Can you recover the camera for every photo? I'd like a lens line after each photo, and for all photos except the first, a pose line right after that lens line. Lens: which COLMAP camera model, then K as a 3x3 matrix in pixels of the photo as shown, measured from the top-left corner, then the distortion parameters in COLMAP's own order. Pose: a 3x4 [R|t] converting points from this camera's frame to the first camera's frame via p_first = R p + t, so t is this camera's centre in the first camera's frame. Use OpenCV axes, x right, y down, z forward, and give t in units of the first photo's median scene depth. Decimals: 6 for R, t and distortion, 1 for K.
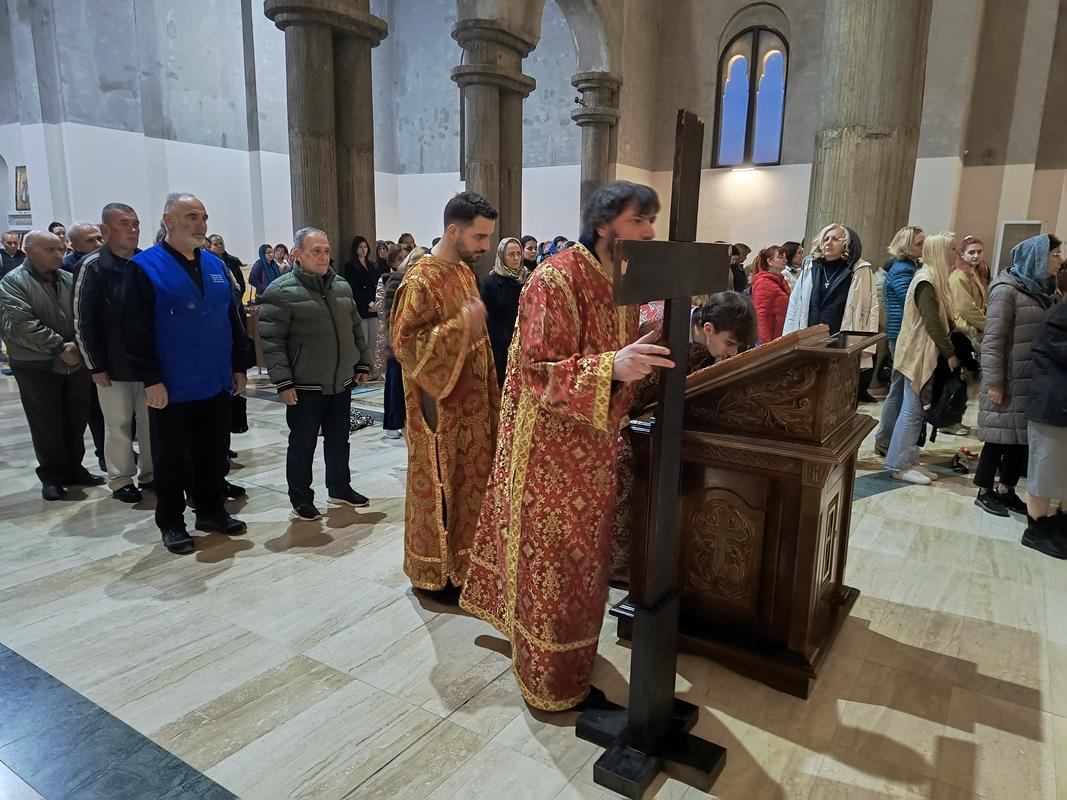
lens RADIAL K [[723.8, 0, 552.0], [0, 723.8, 411.1], [0, 0, 1]] dist [0.022883, -0.022688]
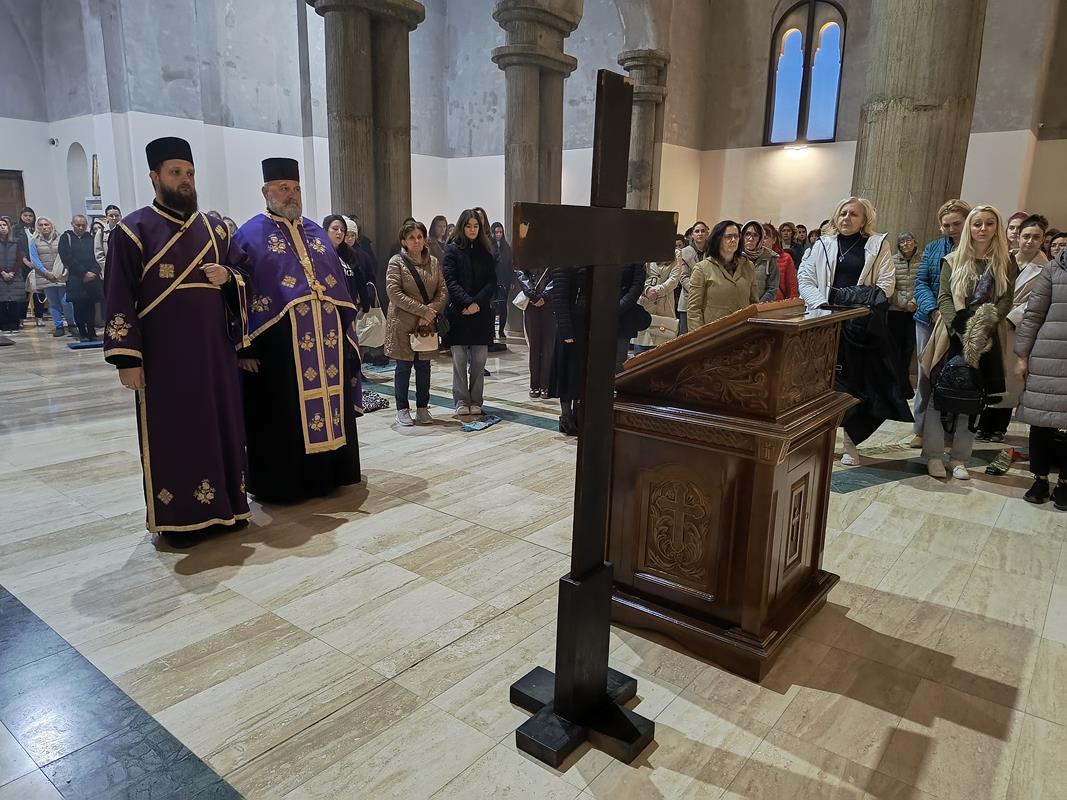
lens RADIAL K [[723.8, 0, 541.1], [0, 723.8, 404.1], [0, 0, 1]] dist [0.022883, -0.022688]
pose [[0.994856, 0.020178, -0.099271, 0.049887], [-0.019048, 0.999743, 0.012313, 0.005834], [0.099494, -0.010359, 0.994984, 0.002175]]
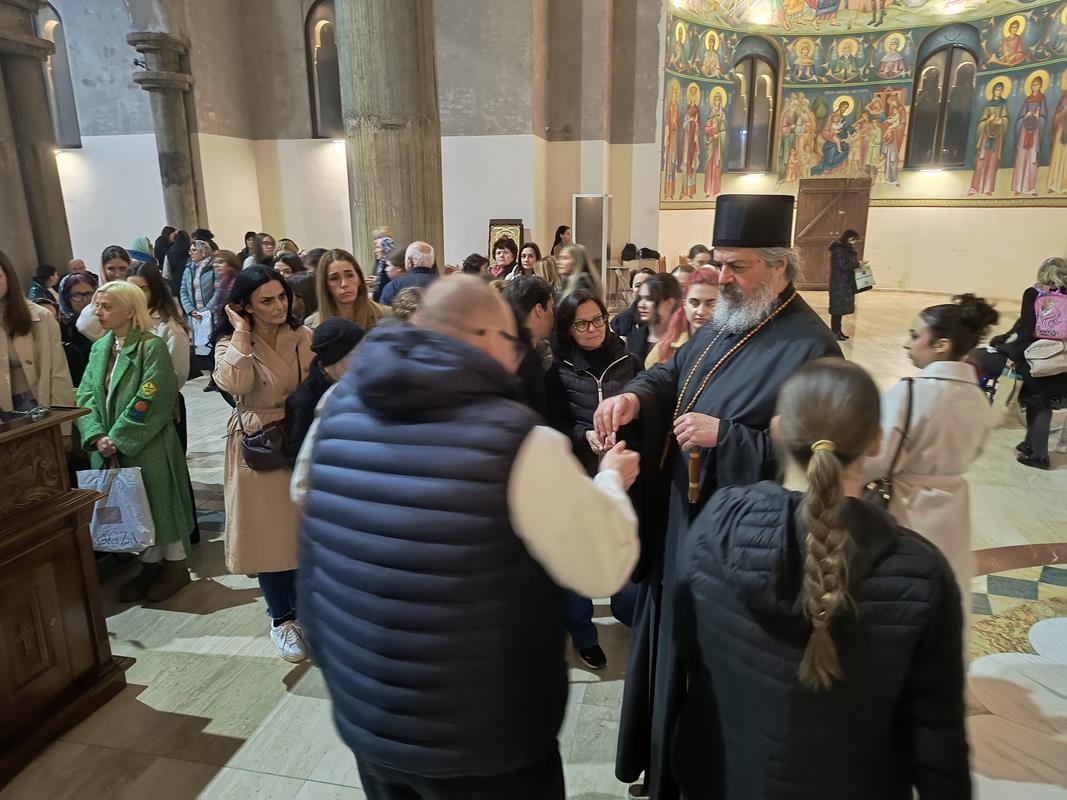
lens RADIAL K [[723.8, 0, 531.5], [0, 723.8, 406.2], [0, 0, 1]] dist [0.022883, -0.022688]
pose [[0.944405, -0.106752, 0.310972, 0.273863], [0.087749, 0.993352, 0.074513, -0.048929], [-0.316859, -0.043083, 0.947494, -0.038931]]
